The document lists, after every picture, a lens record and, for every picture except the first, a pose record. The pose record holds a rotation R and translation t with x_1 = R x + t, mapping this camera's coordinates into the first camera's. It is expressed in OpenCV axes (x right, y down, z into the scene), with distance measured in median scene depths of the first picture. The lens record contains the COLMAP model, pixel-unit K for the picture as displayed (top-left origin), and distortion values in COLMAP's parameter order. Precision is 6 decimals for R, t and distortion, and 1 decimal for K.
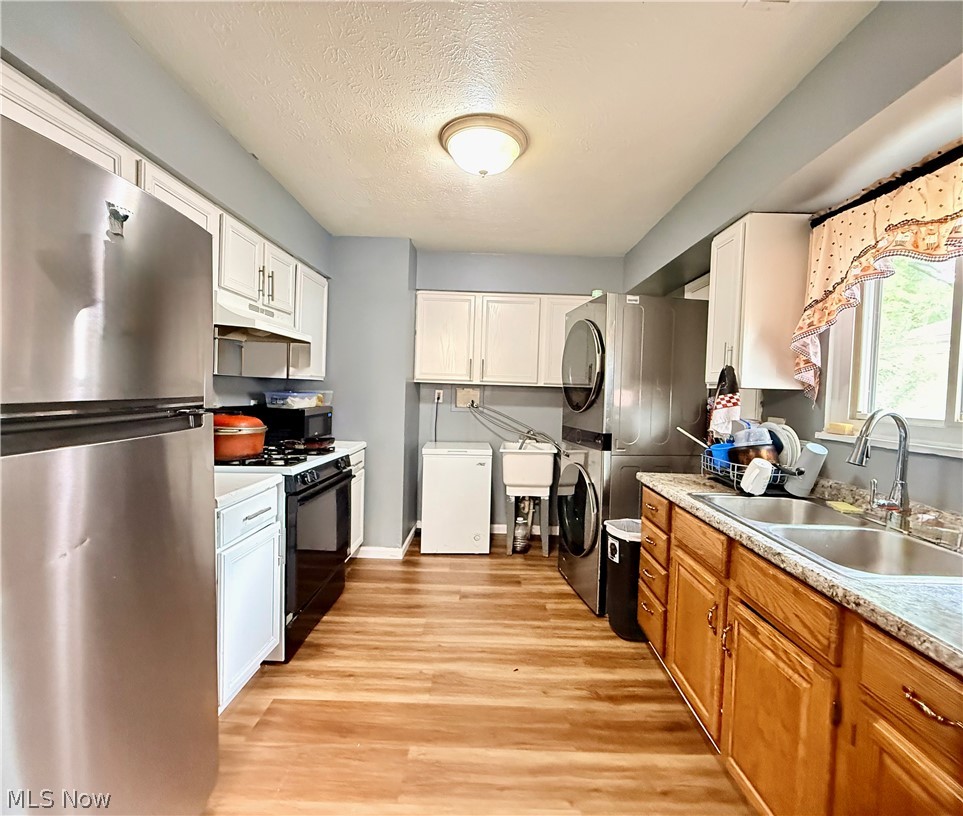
lens RADIAL K [[430.2, 0, 488.2], [0, 430.2, 405.3], [0, 0, 1]] dist [-0.001117, 0.000123]
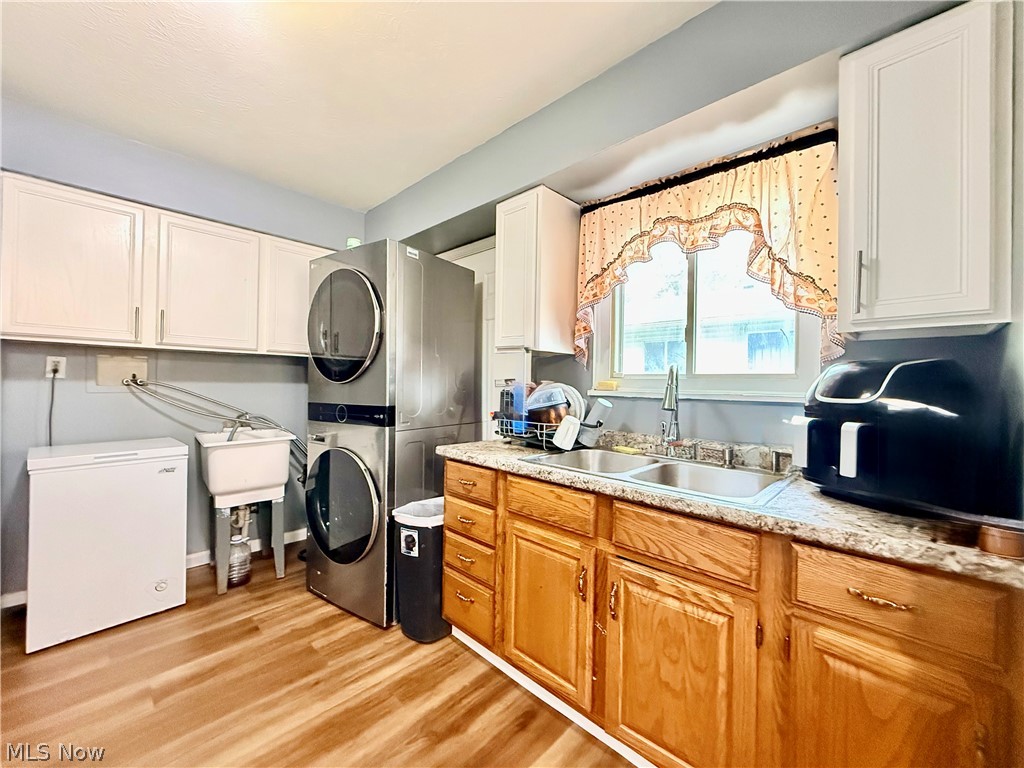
lens RADIAL K [[407.3, 0, 508.7], [0, 407.3, 383.0], [0, 0, 1]] dist [-0.000171, 0.000248]
pose [[0.699205, -0.016284, 0.714736, -0.145666], [0.026969, 0.999630, -0.003608, 0.033493], [-0.714412, 0.021798, 0.699385, 0.313547]]
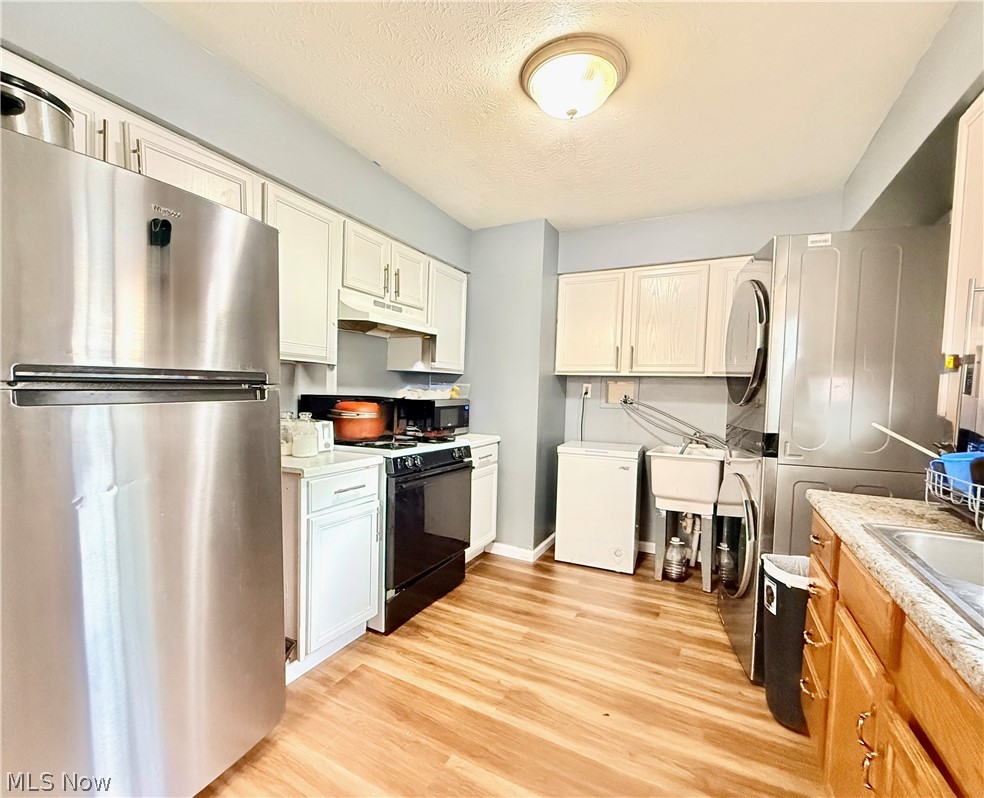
lens RADIAL K [[443.2, 0, 477.3], [0, 443.2, 411.6], [0, 0, 1]] dist [-0.001788, 0.000543]
pose [[0.883430, 0.016557, -0.468270, 0.211993], [-0.015571, 0.999861, 0.005978, 0.036445], [0.468304, 0.002010, 0.883565, 0.130223]]
